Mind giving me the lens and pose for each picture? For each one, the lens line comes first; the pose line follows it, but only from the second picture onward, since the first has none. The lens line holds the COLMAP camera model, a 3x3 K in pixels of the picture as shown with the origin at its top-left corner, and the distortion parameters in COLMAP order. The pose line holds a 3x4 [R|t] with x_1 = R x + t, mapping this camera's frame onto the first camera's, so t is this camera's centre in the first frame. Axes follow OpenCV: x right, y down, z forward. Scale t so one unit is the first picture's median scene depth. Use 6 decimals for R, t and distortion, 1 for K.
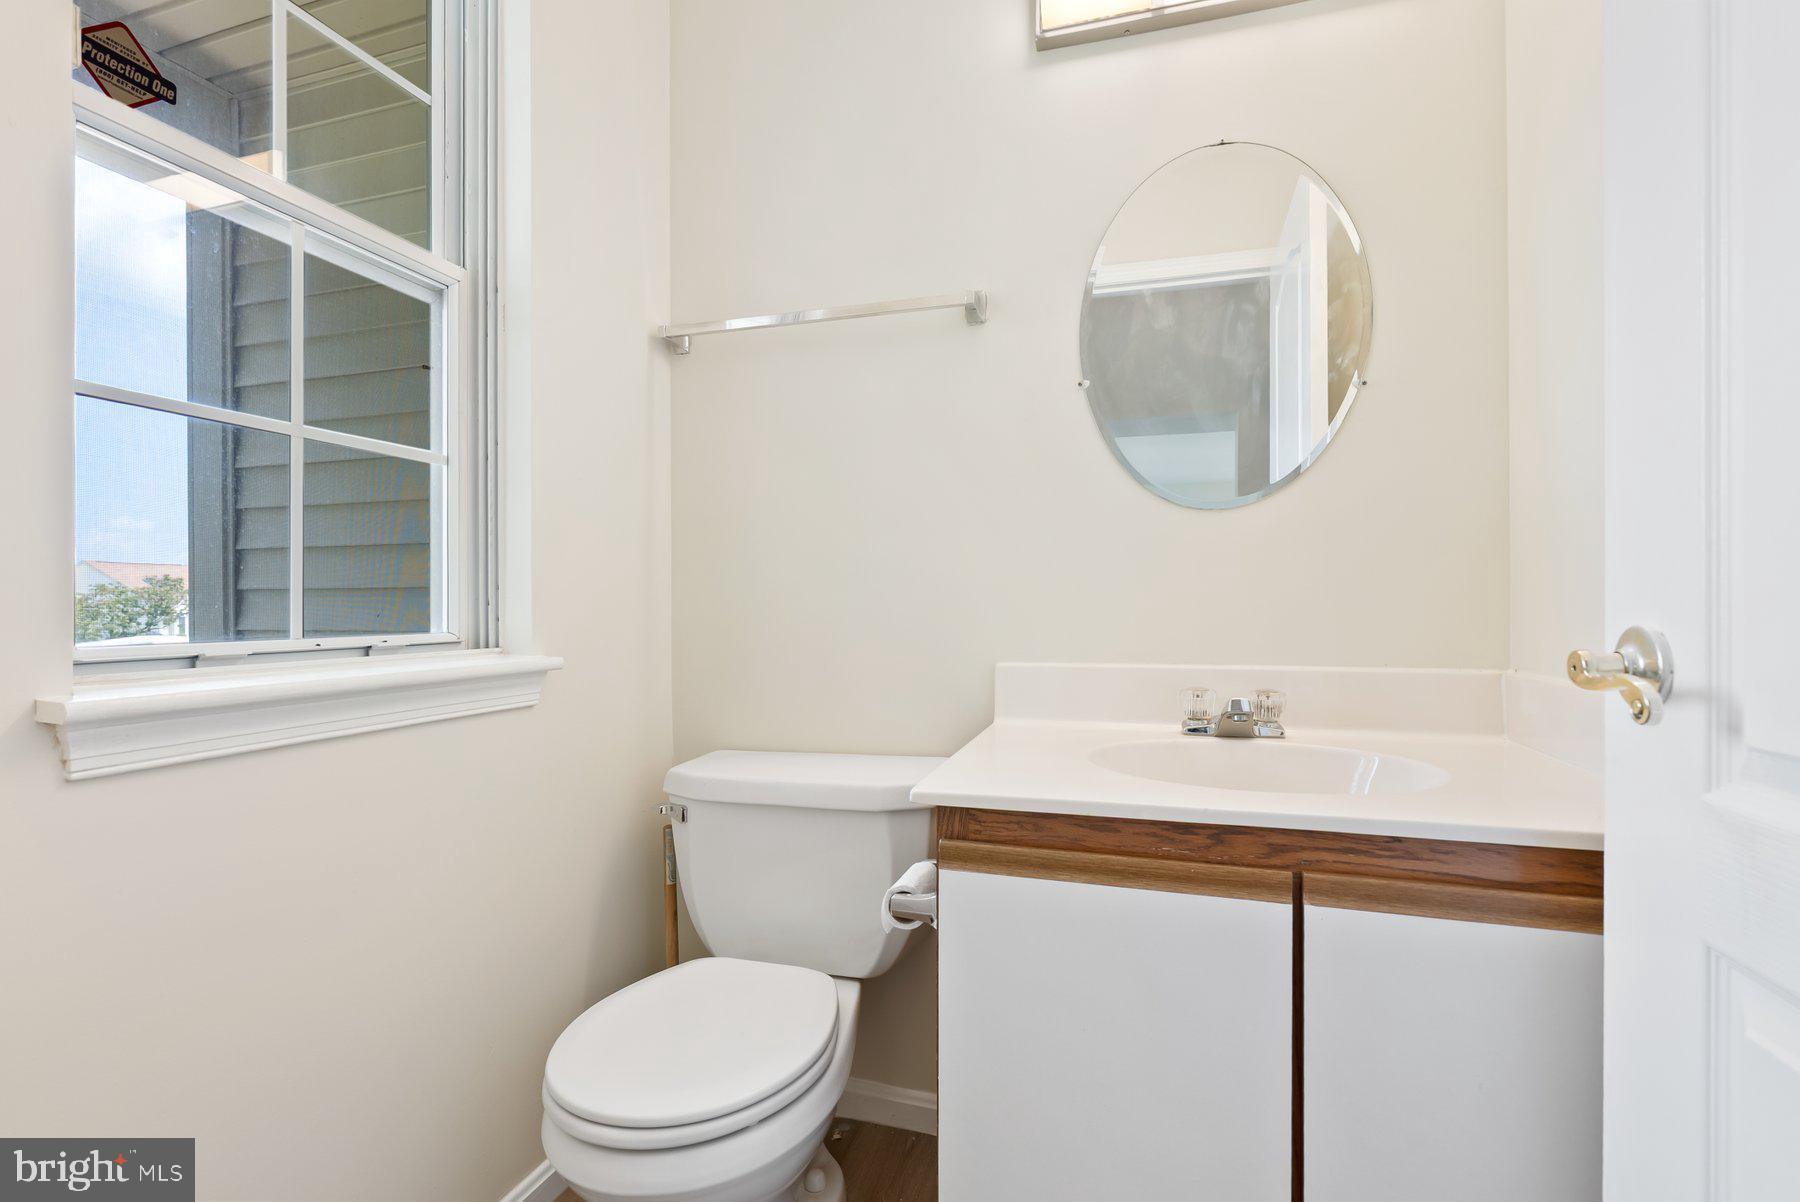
lens RADIAL K [[814.4, 0, 895.3], [0, 814.4, 606.6], [0, 0, 1]] dist [-0.003060, 0.000132]
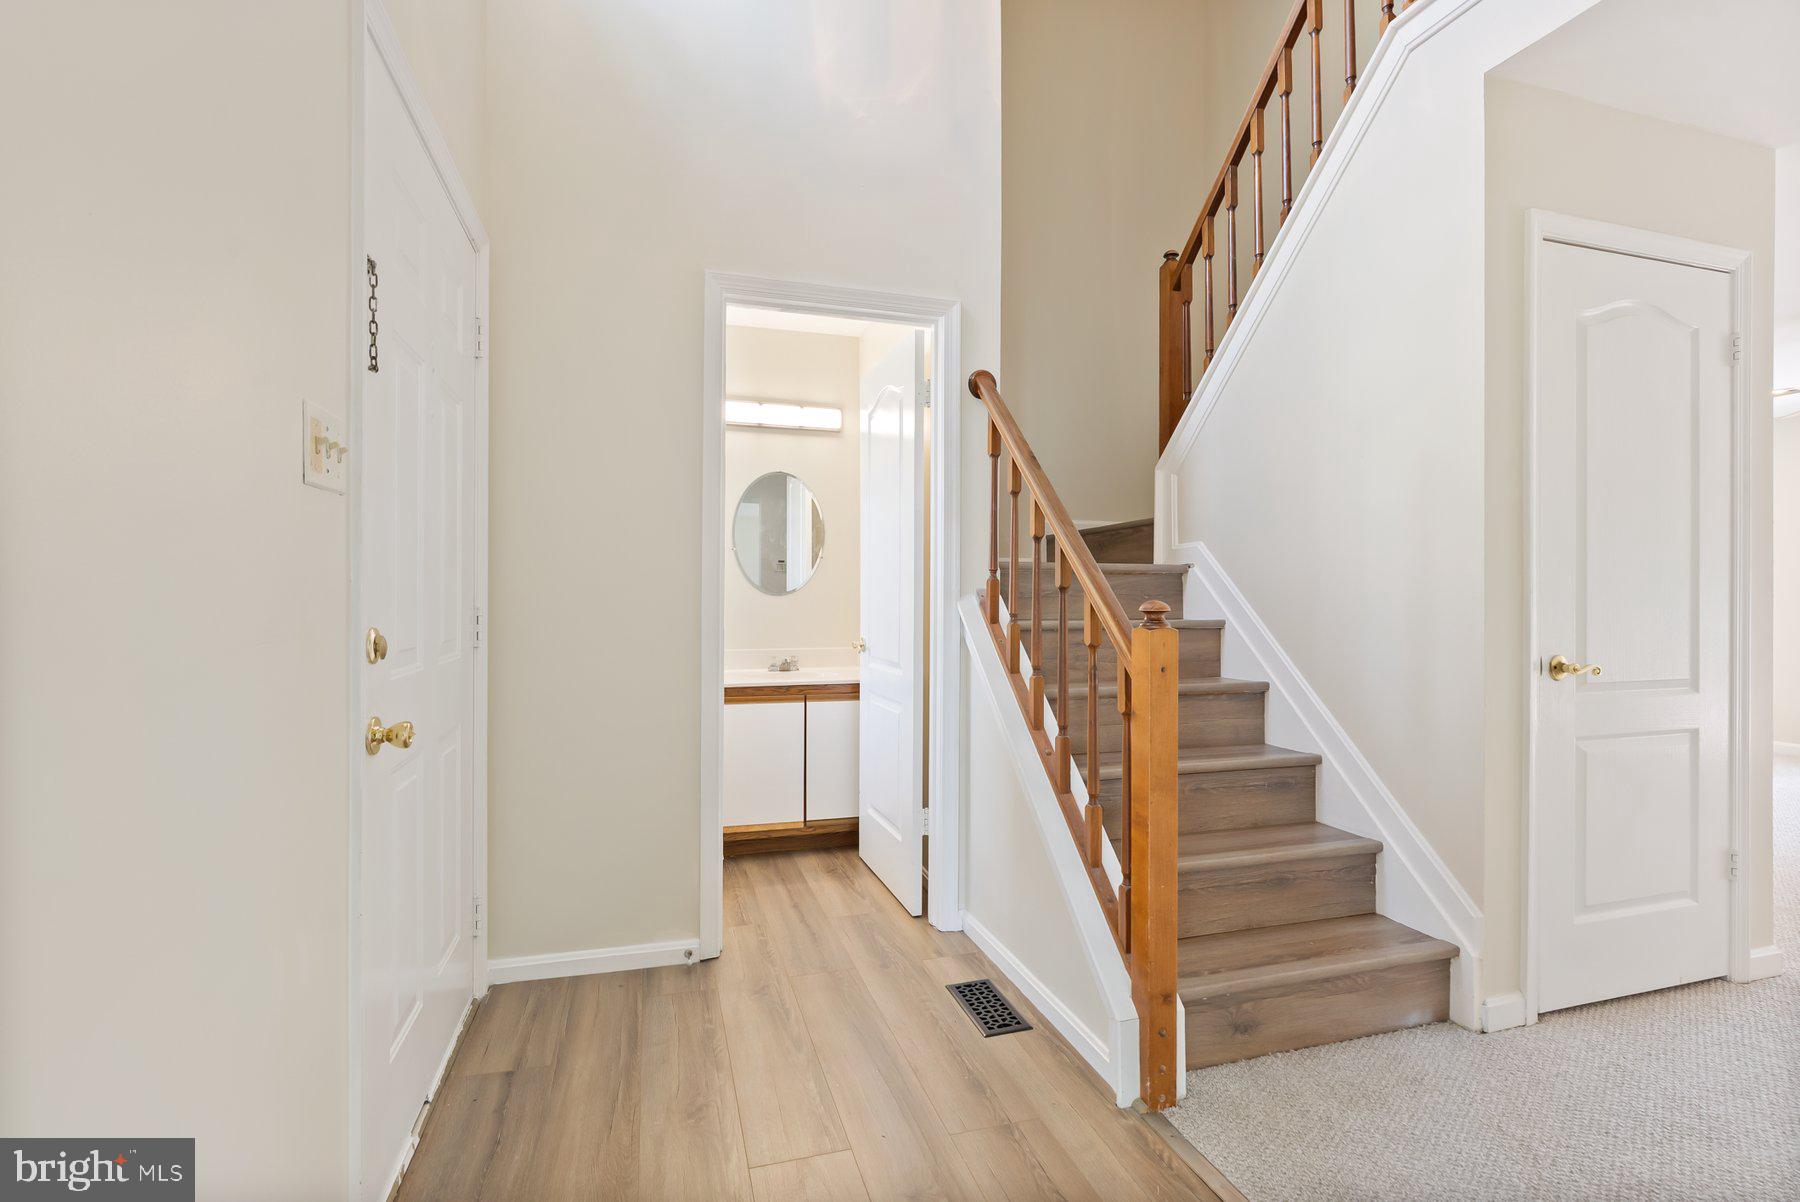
lens RADIAL K [[815.9, 0, 895.0], [0, 815.9, 596.7], [0, 0, 1]] dist [-0.002024, -0.000143]
pose [[0.826410, 0.006290, 0.563033, -1.537231], [-0.004611, 0.999980, -0.004403, -0.175075], [-0.563050, 0.001042, 0.826422, -2.817804]]
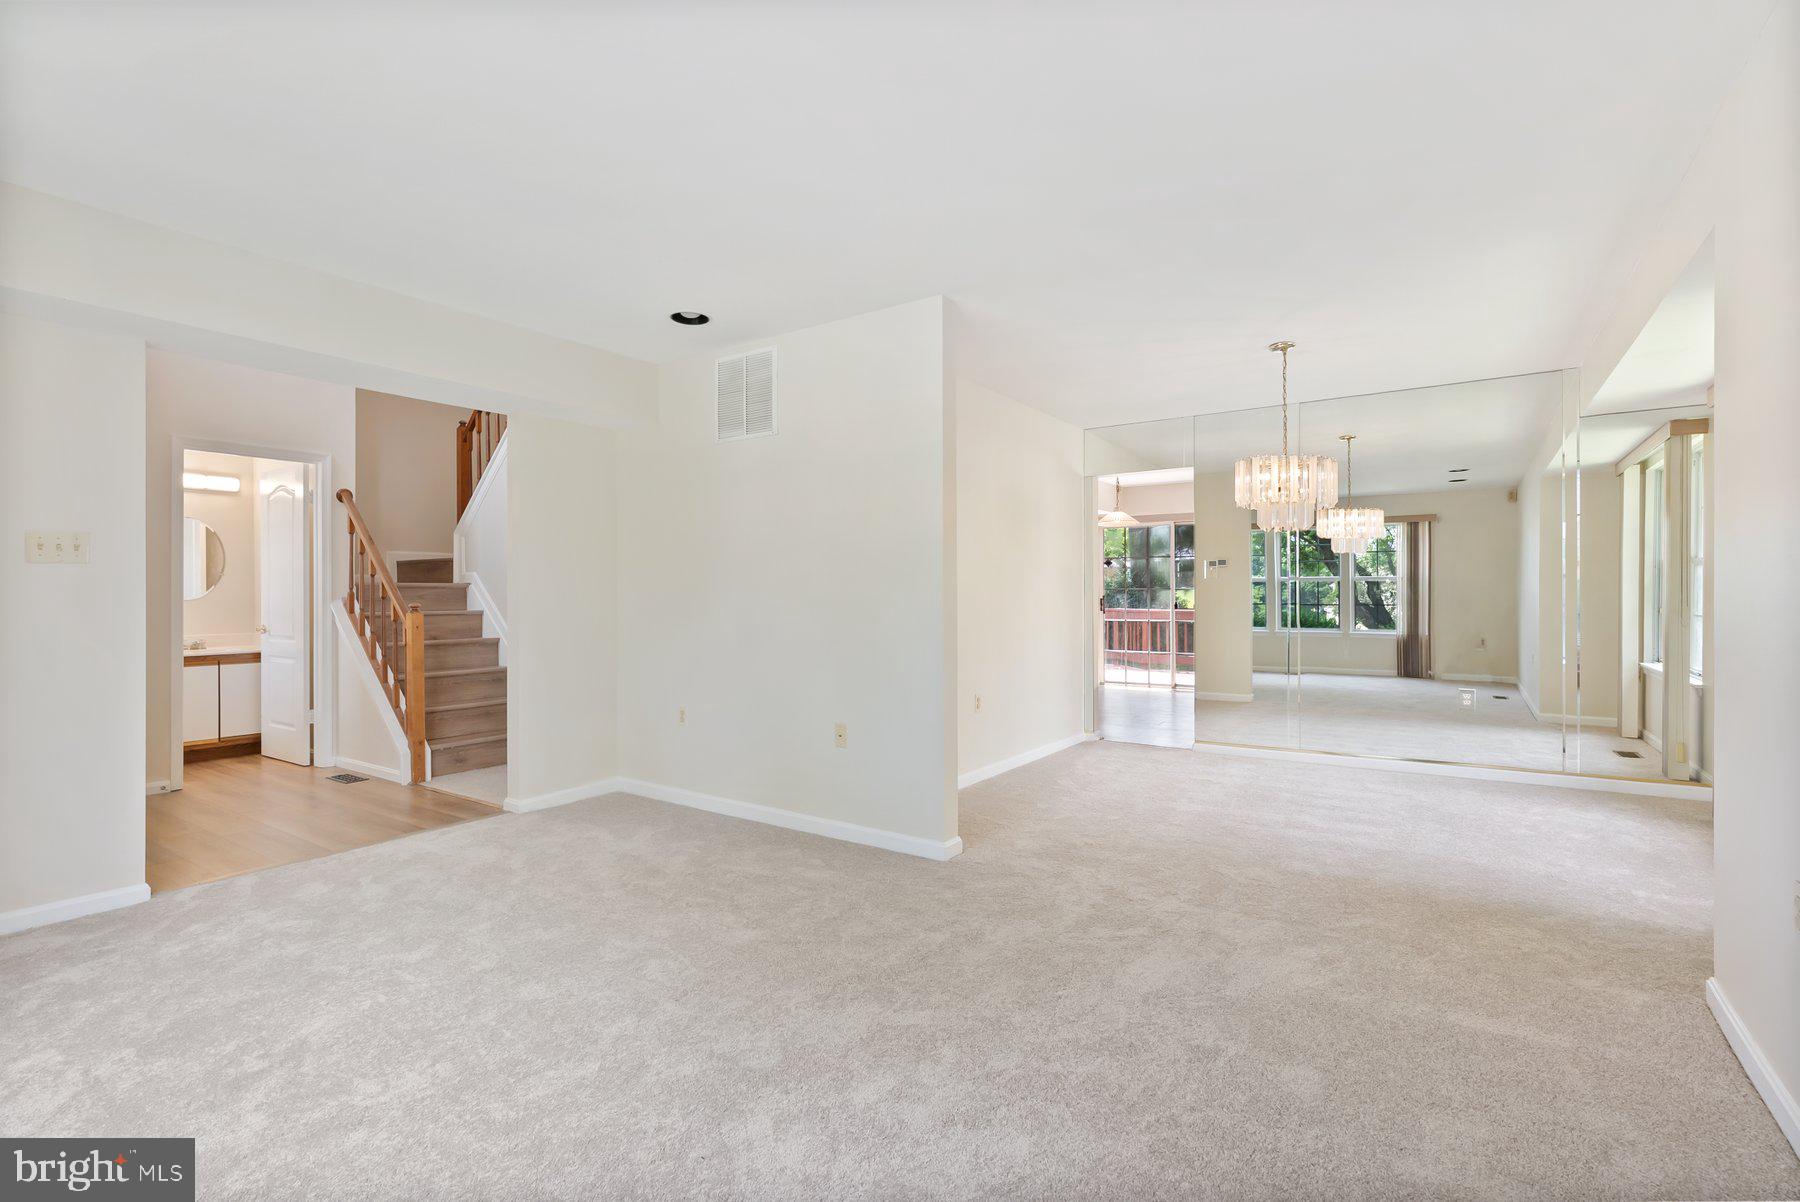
lens RADIAL K [[815.9, 0, 895.0], [0, 815.9, 596.7], [0, 0, 1]] dist [-0.002024, -0.000143]
pose [[0.288178, -0.002069, 0.957574, -4.530444], [0.002279, 0.999996, 0.001475, -0.224122], [-0.957574, 0.001758, 0.288182, -6.581624]]
